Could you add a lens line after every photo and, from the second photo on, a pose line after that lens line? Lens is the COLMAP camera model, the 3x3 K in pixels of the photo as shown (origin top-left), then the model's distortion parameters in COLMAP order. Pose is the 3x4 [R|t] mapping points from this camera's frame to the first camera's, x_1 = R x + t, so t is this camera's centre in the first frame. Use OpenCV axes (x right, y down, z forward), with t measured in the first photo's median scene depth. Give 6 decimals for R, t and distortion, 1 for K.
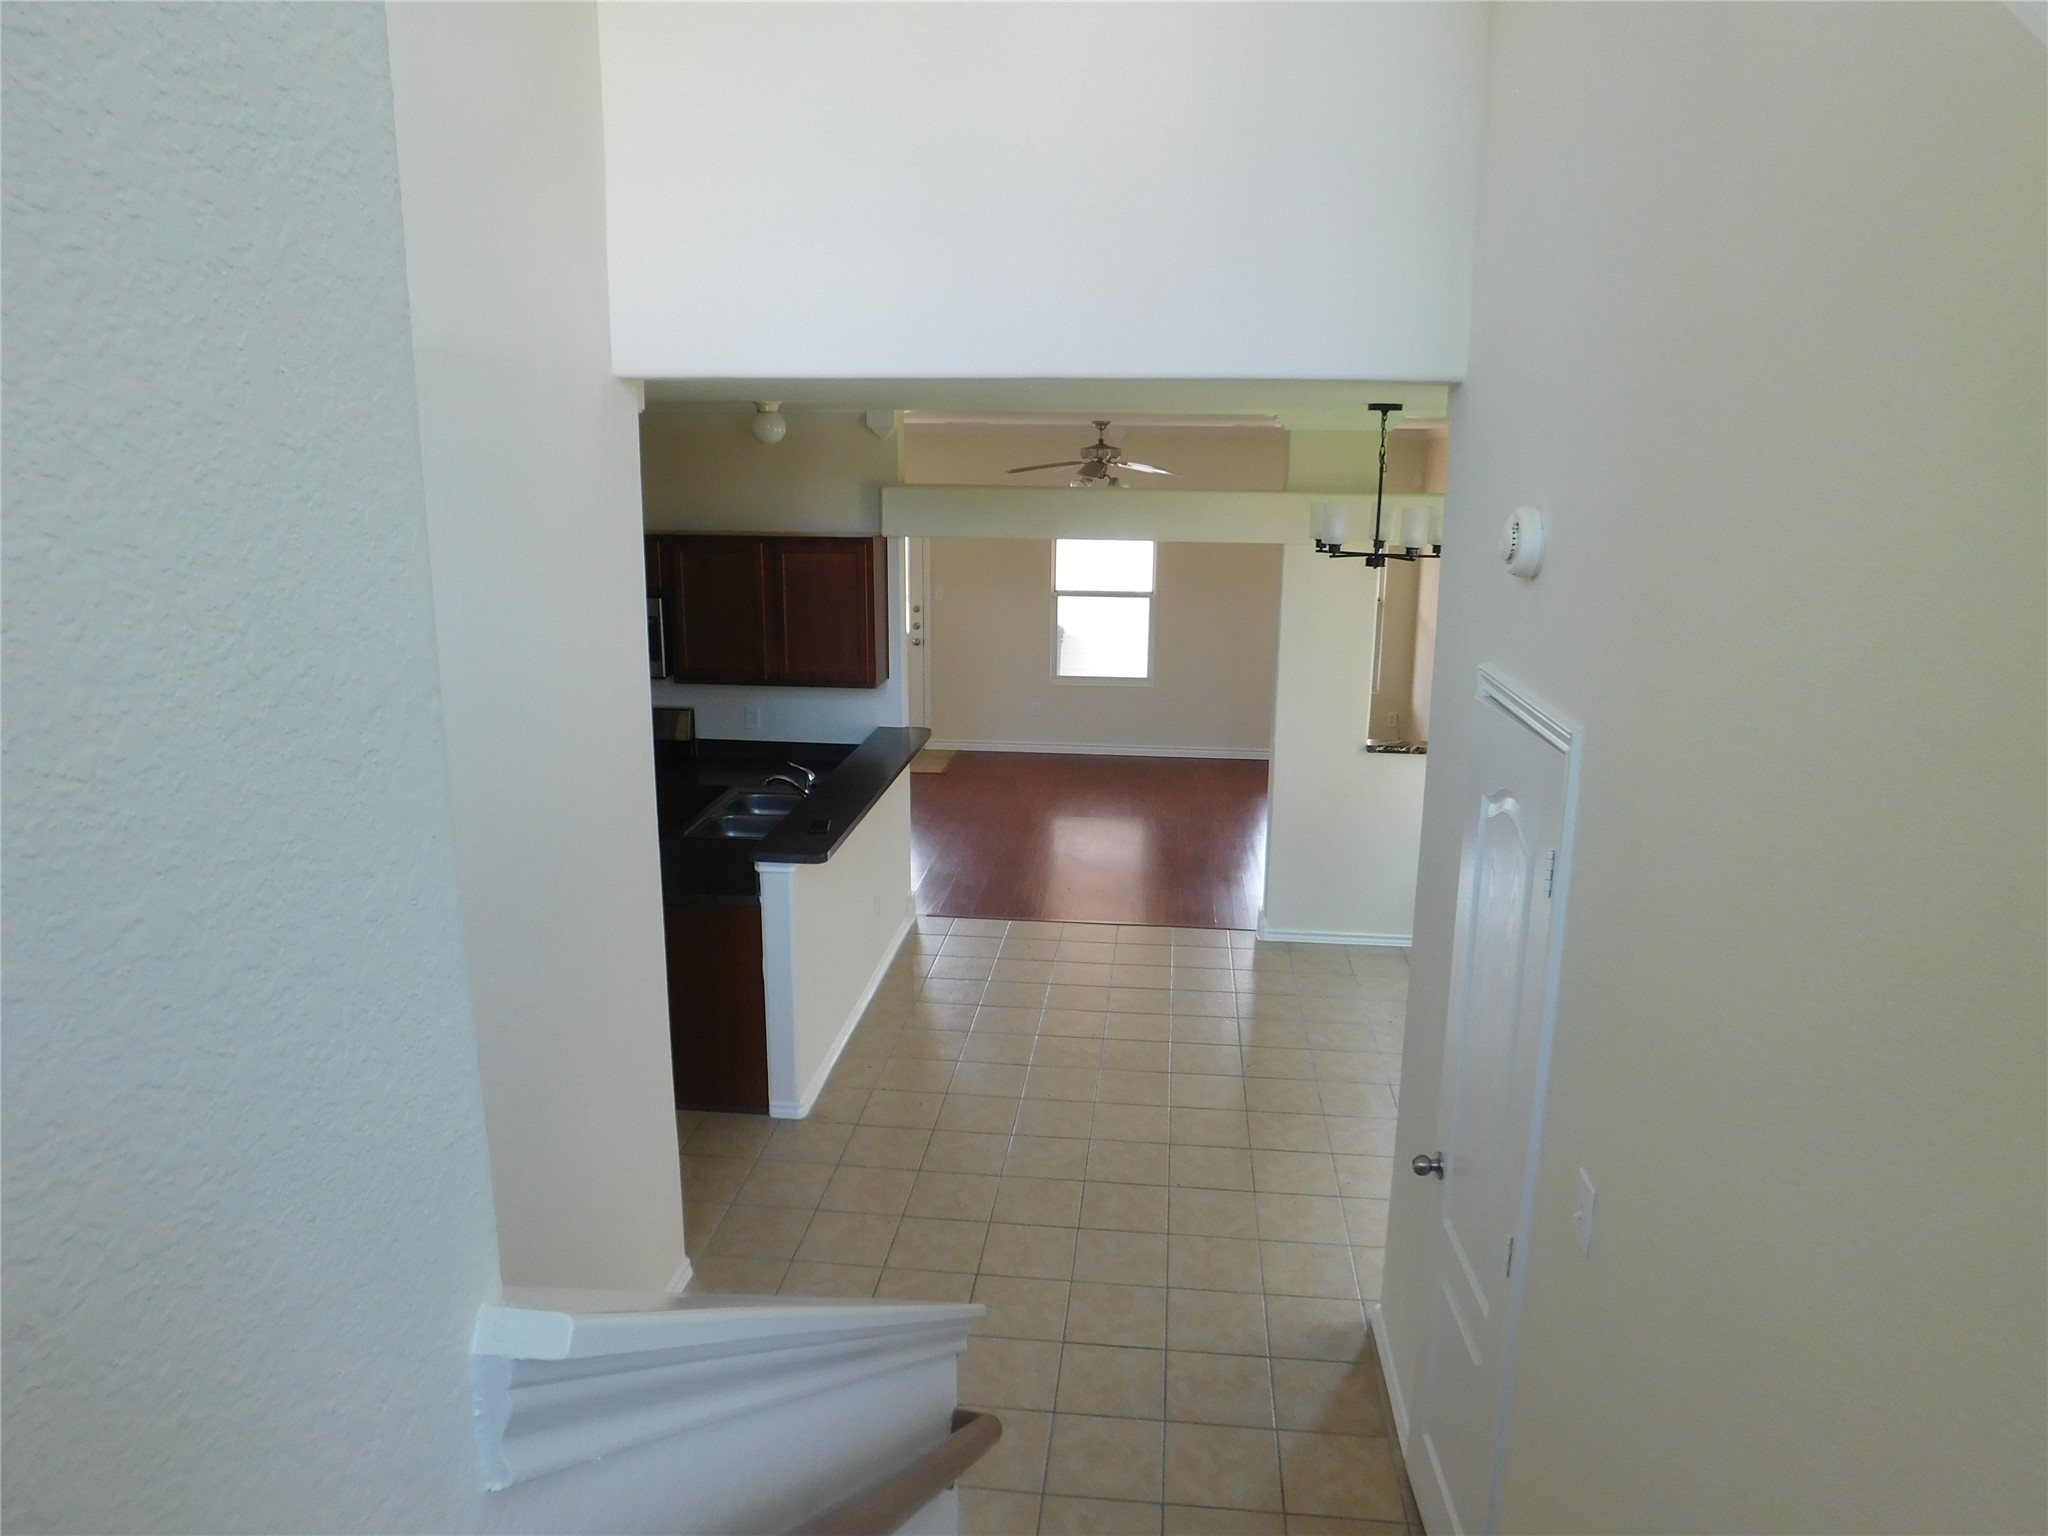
lens RADIAL K [[1353.4, 0, 1033.3], [0, 1353.4, 761.2], [0, 0, 1]] dist [-0.074978, 0.061229]
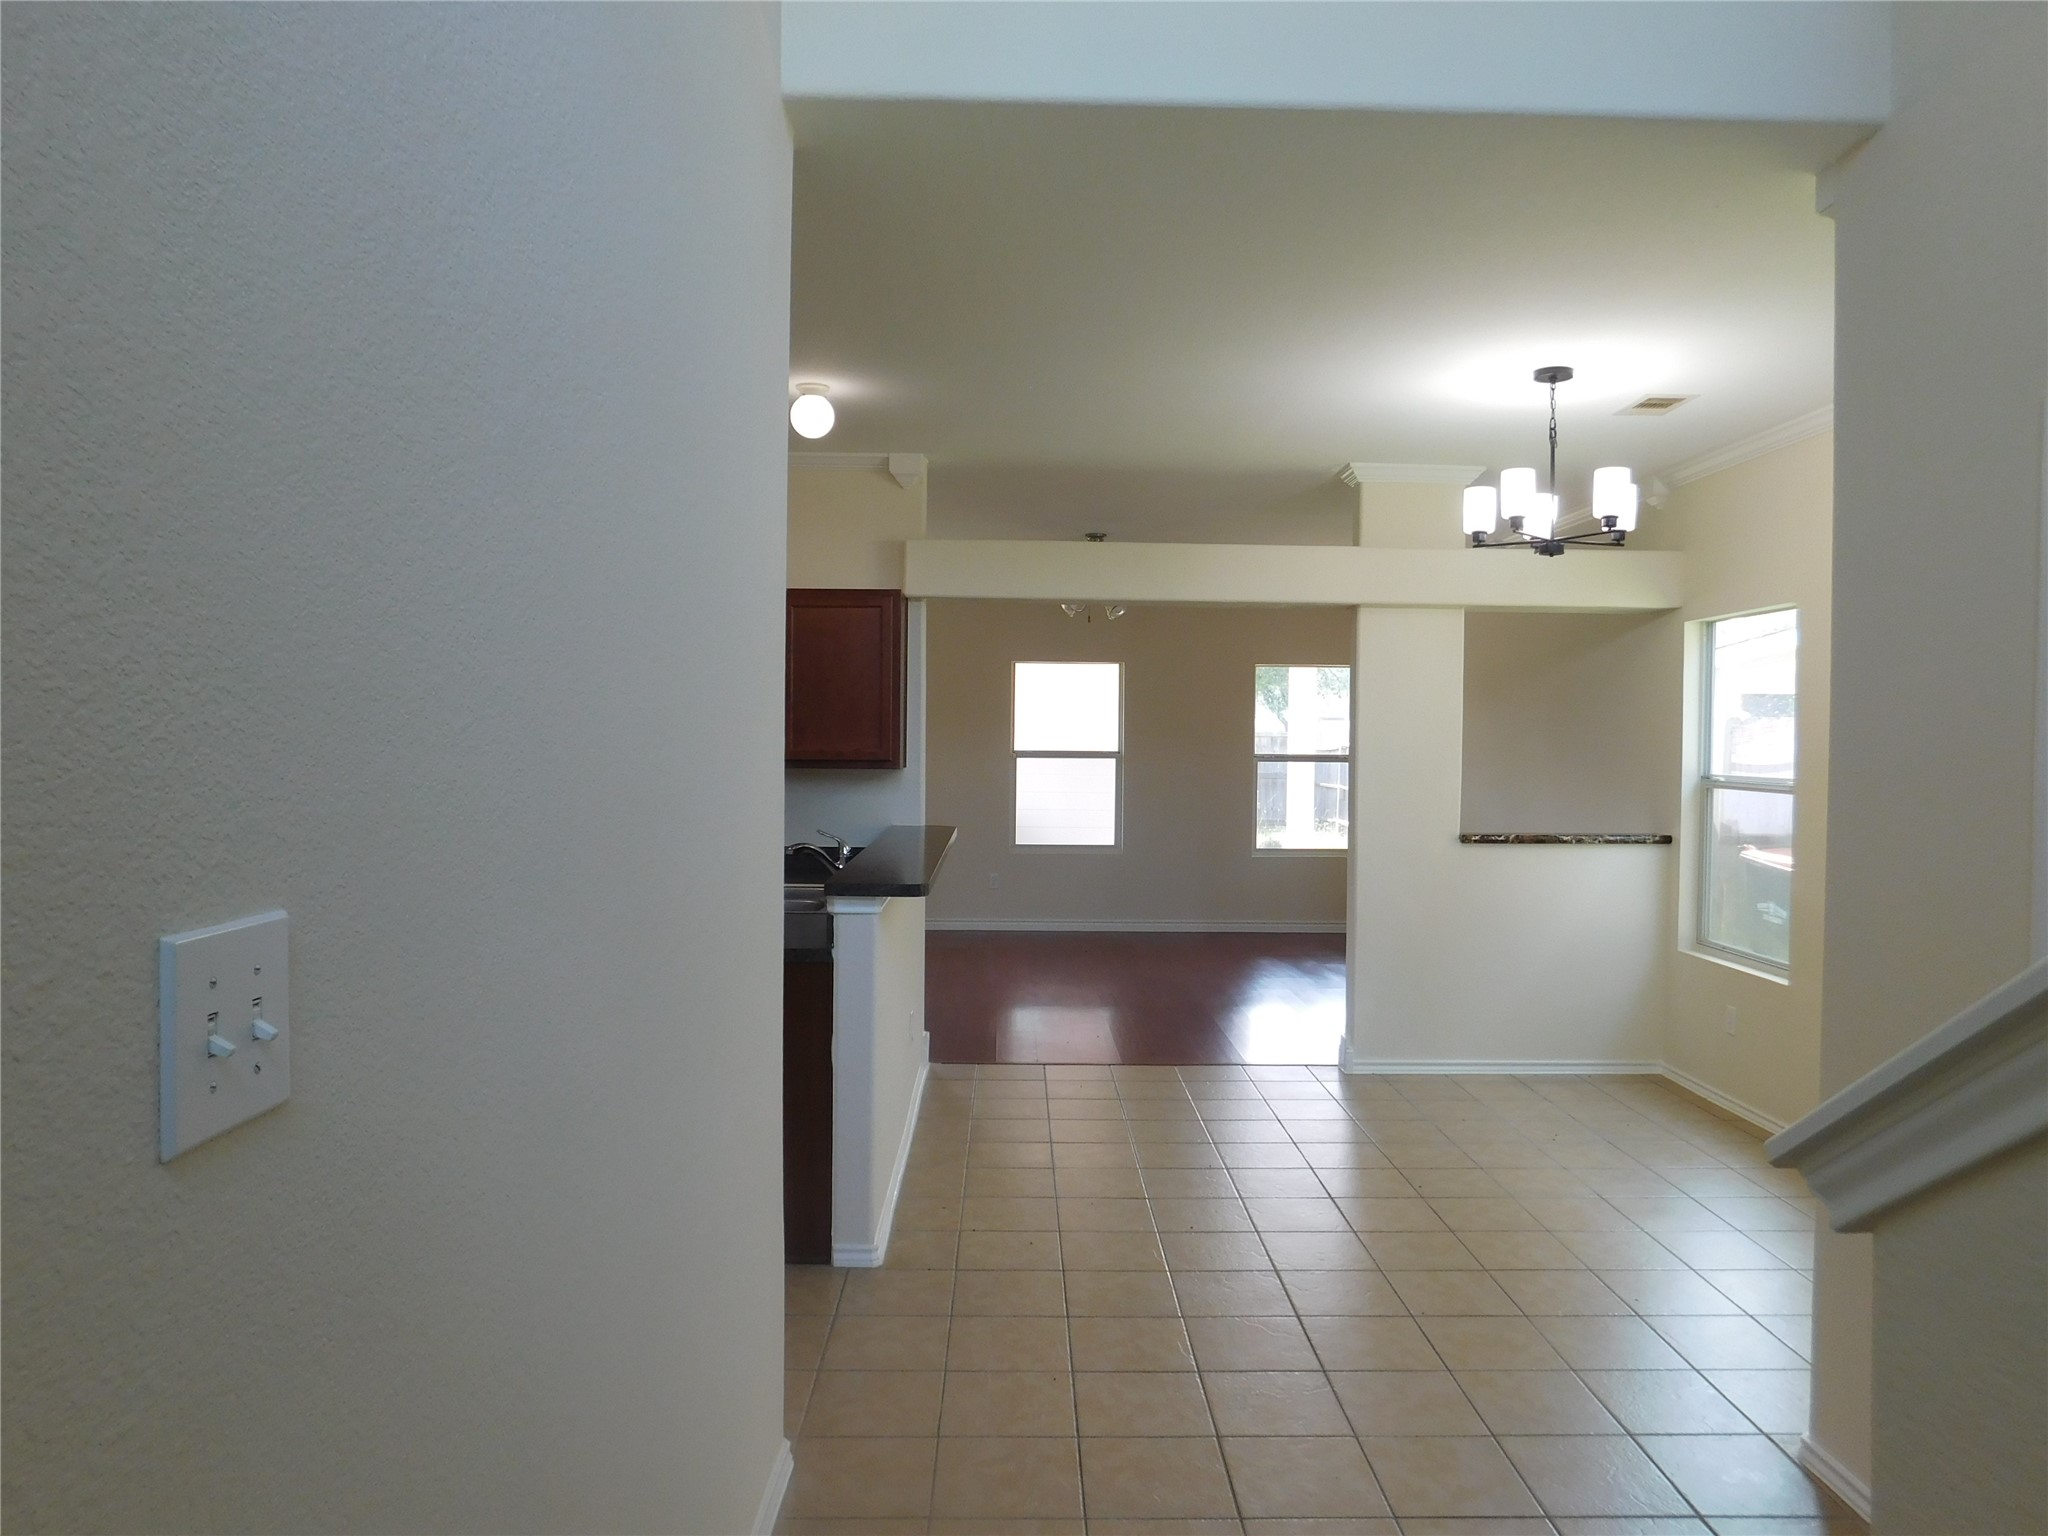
lens RADIAL K [[1353.4, 0, 1033.3], [0, 1353.4, 761.2], [0, 0, 1]] dist [-0.074978, 0.061229]
pose [[0.992610, -0.000395, 0.121349, -0.136433], [0.025408, 0.978505, -0.204652, 0.115043], [-0.118660, 0.206223, 0.971284, 0.178584]]
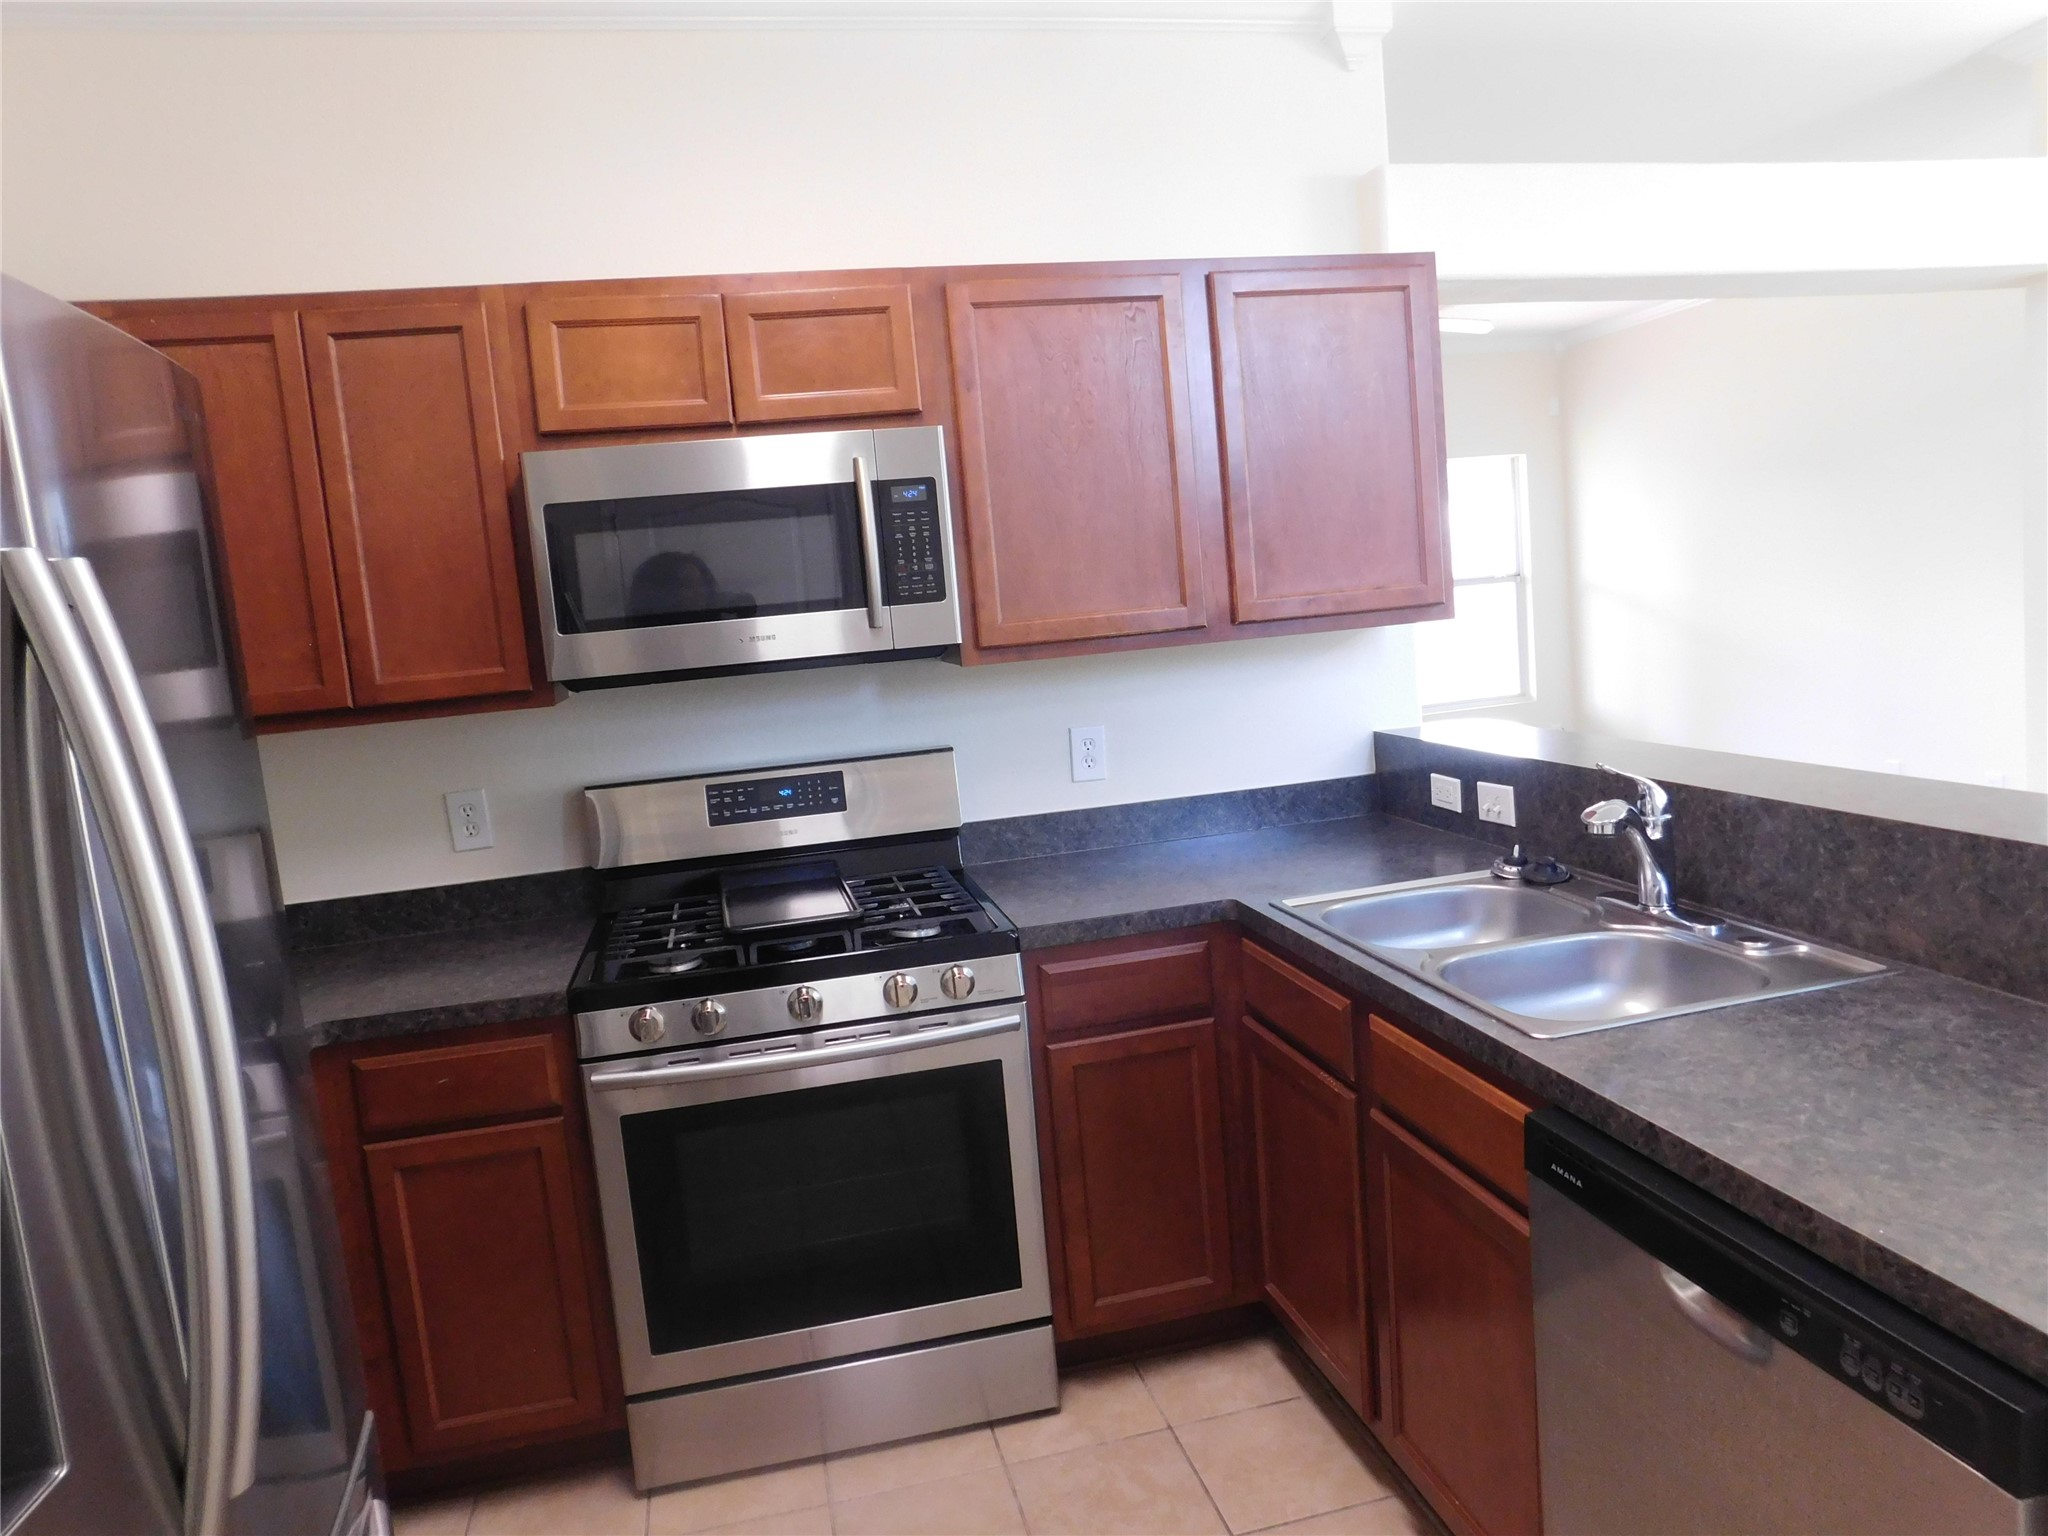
lens RADIAL K [[1353.4, 0, 1033.3], [0, 1353.4, 761.2], [0, 0, 1]] dist [-0.074978, 0.061229]
pose [[0.942209, -0.128274, 0.309495, -0.375822], [0.164574, 0.981868, -0.094074, 0.007021], [-0.291817, 0.139572, 0.946236, 0.654112]]
